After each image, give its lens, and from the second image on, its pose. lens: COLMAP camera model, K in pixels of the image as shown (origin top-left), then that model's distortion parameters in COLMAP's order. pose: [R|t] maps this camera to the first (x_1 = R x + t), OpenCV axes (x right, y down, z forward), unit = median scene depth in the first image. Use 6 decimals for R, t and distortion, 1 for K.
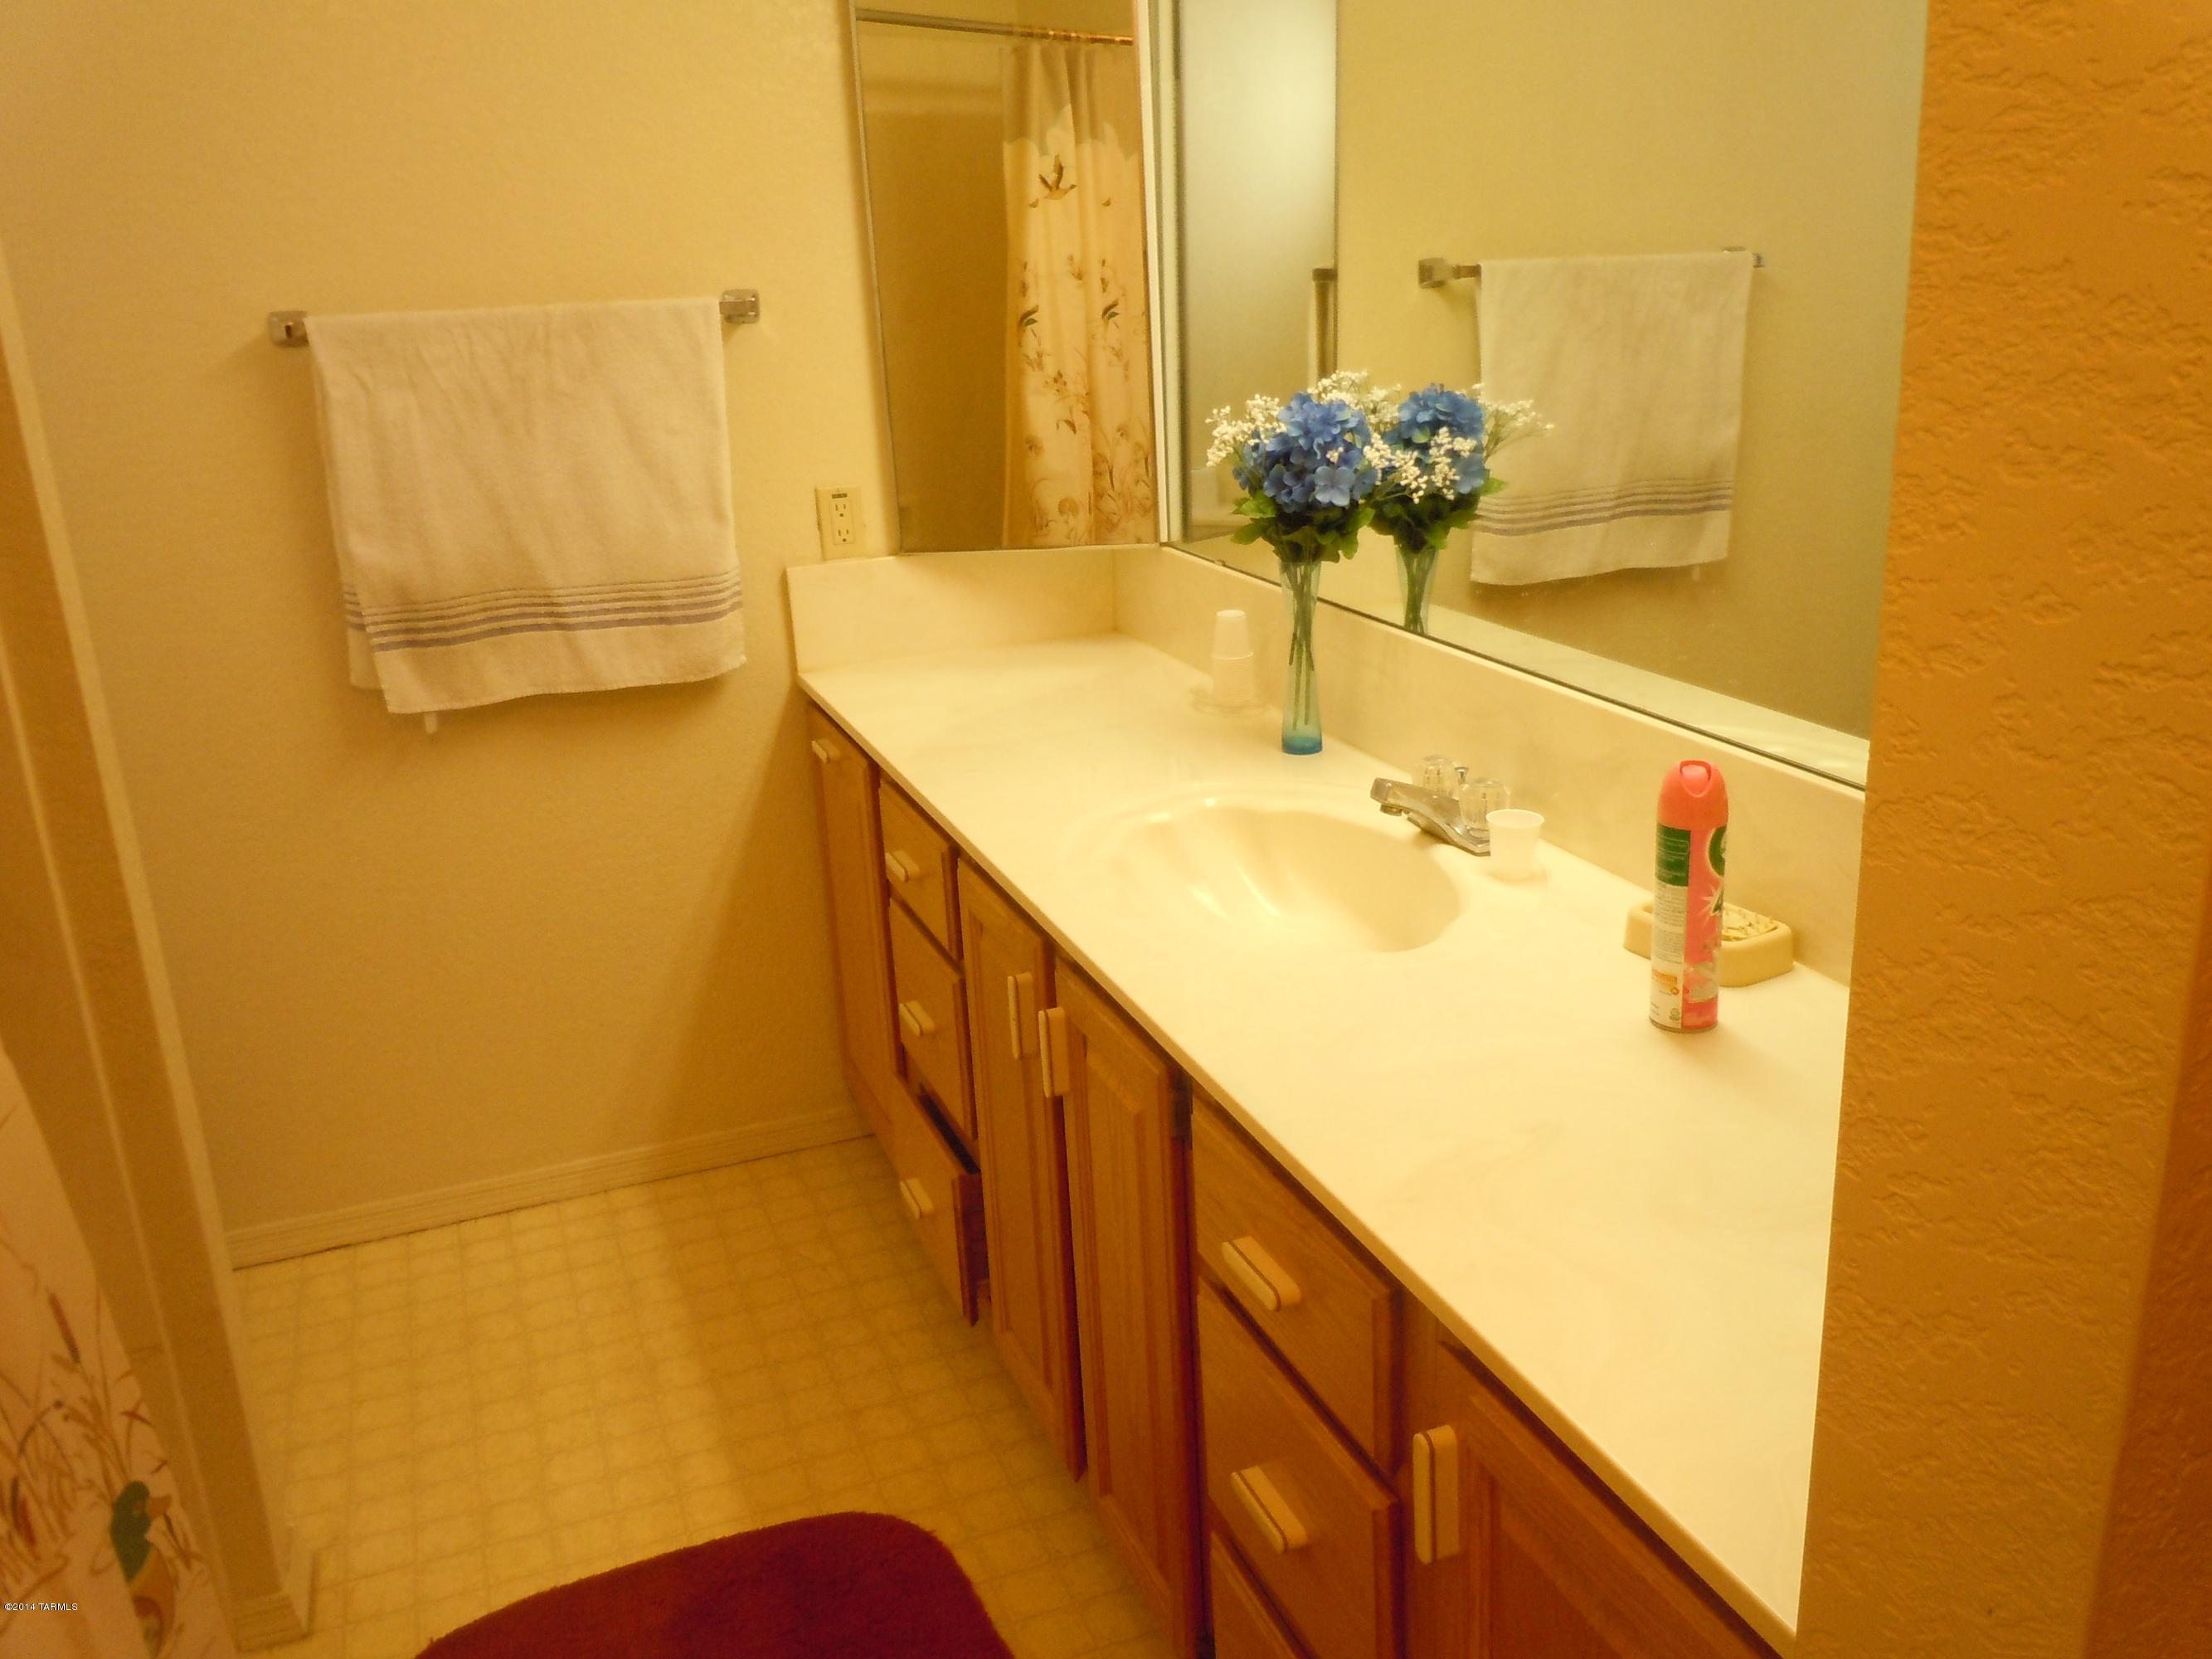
lens RADIAL K [[1821.3, 0, 1123.1], [0, 1821.3, 833.9], [0, 0, 1]] dist [-0.003048, 0.003086]
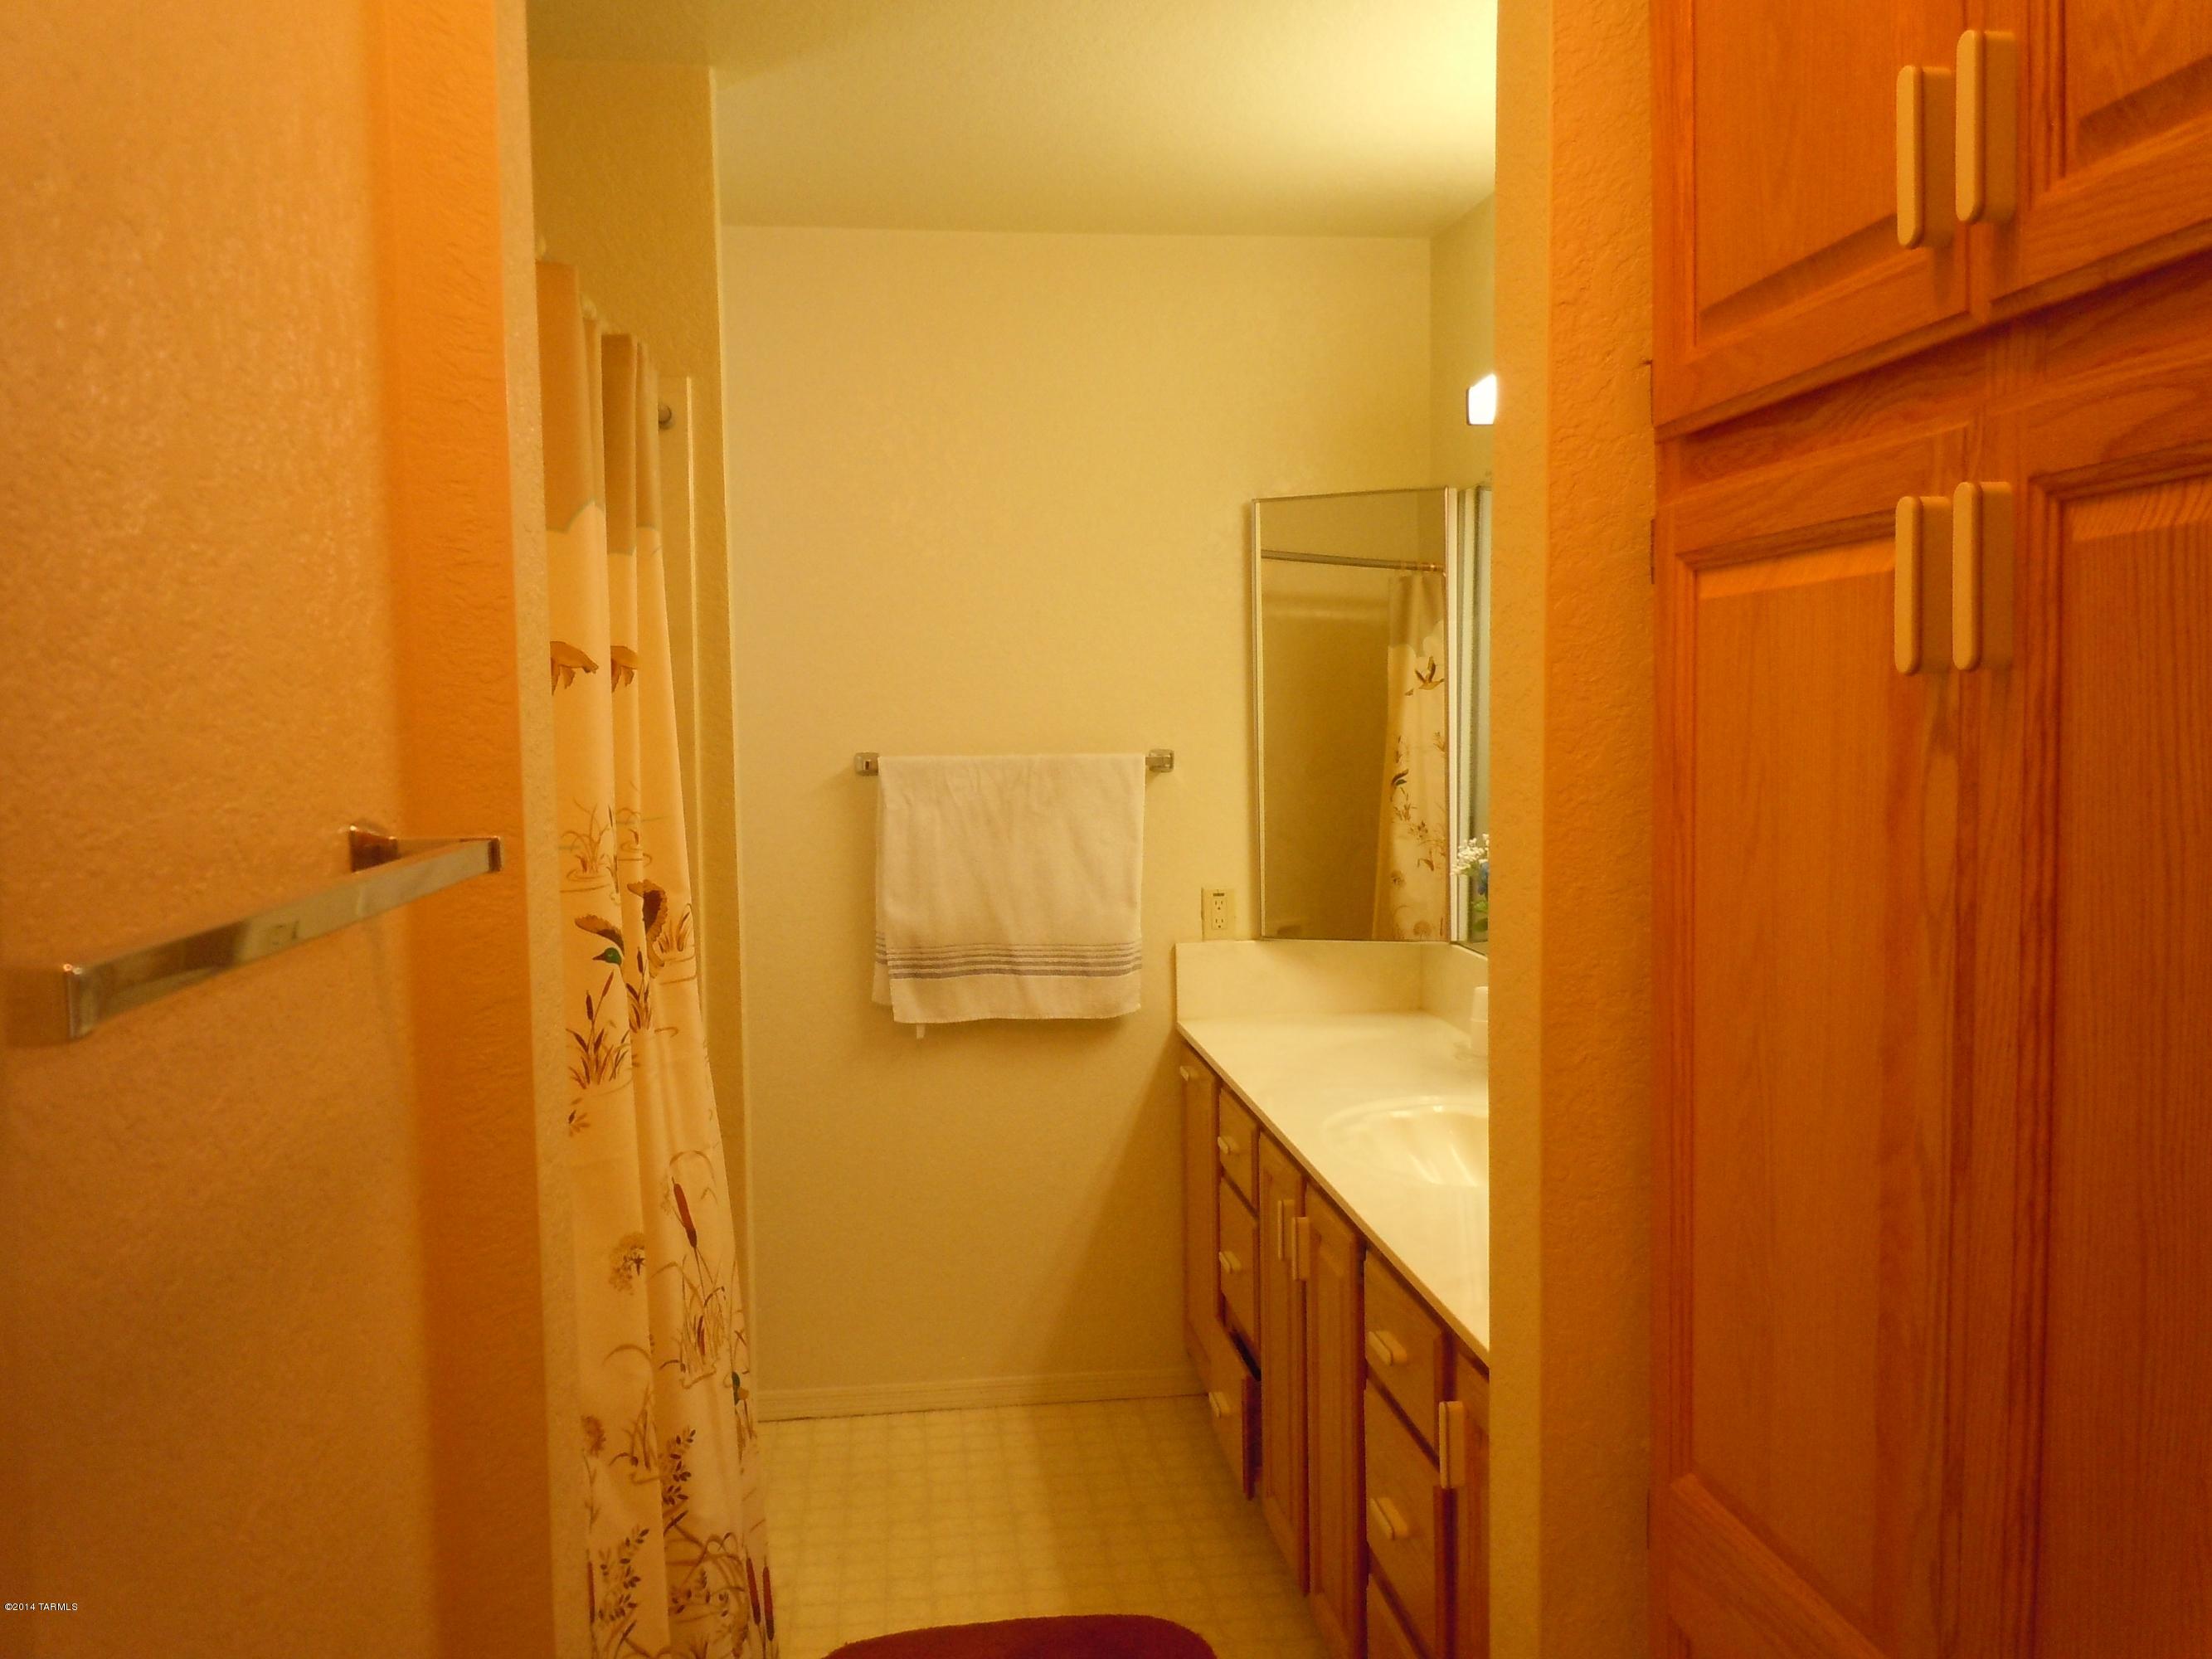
lens RADIAL K [[1829.4, 0, 1106.0], [0, 1829.4, 829.5], [0, 0, 1]] dist [0.043084, 0.005750]
pose [[0.967129, 0.044583, -0.250346, 0.114244], [-0.105080, 0.966587, -0.233810, 0.106719], [0.231557, 0.252431, 0.939500, -0.358608]]
